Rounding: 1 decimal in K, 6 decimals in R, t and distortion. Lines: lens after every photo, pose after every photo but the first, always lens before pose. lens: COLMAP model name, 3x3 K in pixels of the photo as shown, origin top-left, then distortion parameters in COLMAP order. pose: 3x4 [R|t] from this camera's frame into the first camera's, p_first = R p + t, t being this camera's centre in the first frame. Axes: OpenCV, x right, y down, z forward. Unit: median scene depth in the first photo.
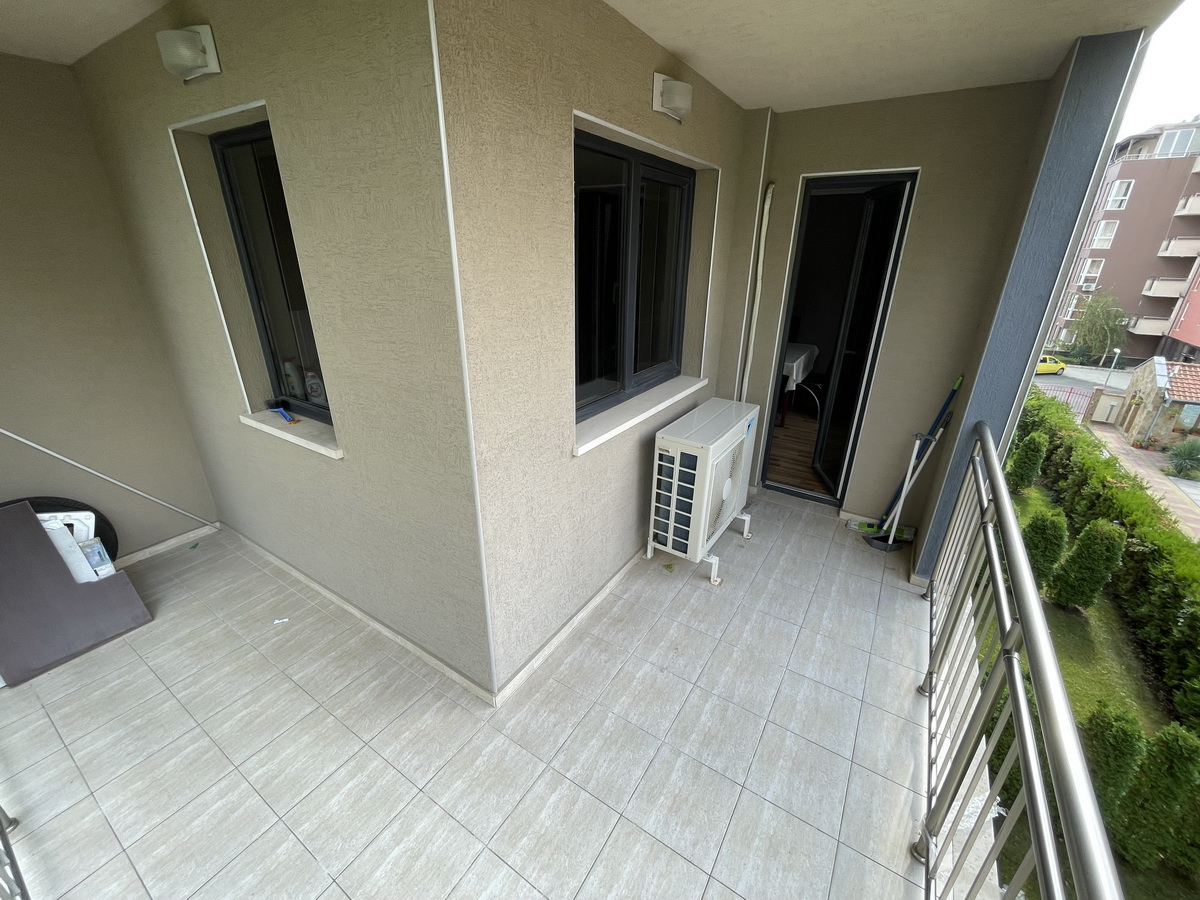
lens RADIAL K [[485.2, 0, 600.5], [0, 485.2, 449.6], [0, 0, 1]] dist [-0.001705, -0.000644]
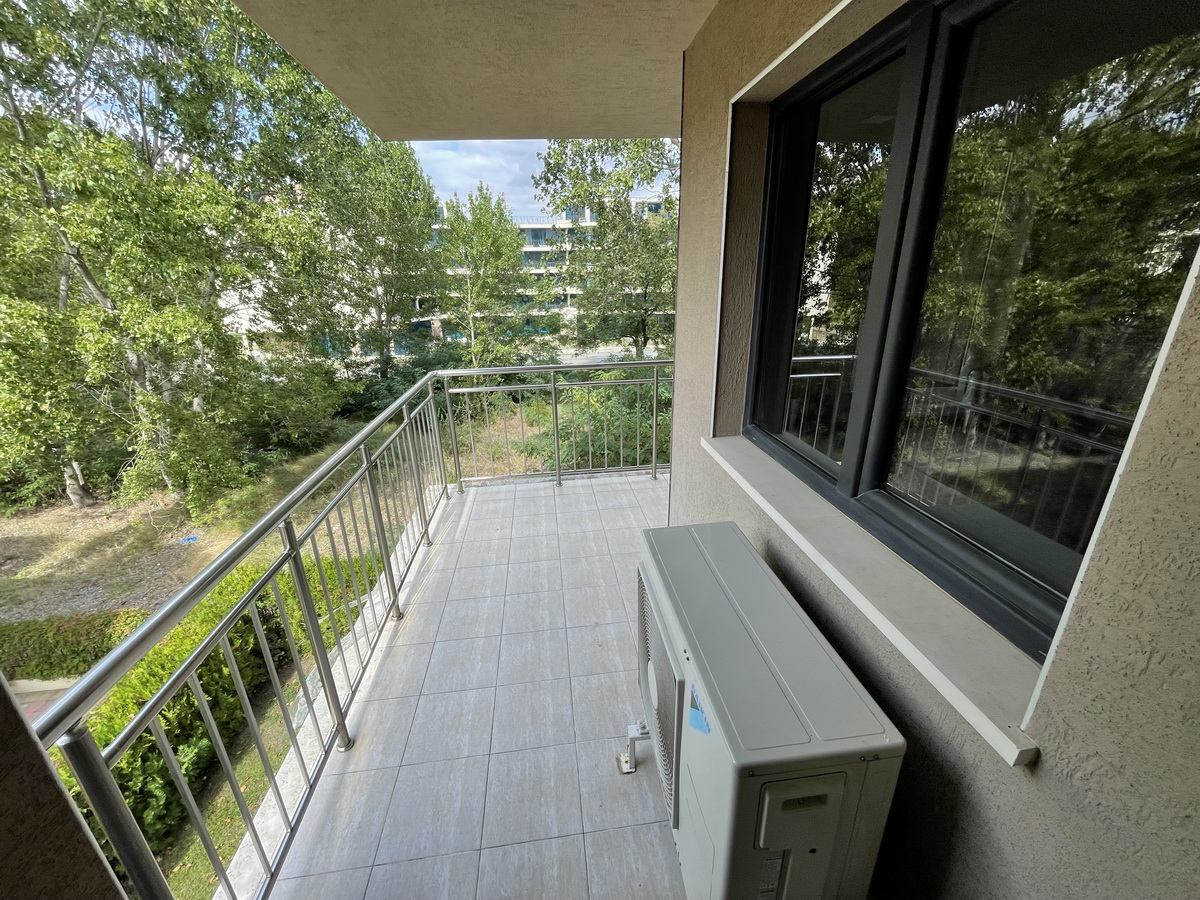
lens RADIAL K [[485.2, 0, 600.5], [0, 485.2, 449.6], [0, 0, 1]] dist [-0.001705, -0.000644]
pose [[-0.767453, 0.220947, -0.601829, 0.778690], [-0.234309, 0.777130, 0.584096, -0.560156], [0.596753, 0.589280, -0.544642, 1.533331]]
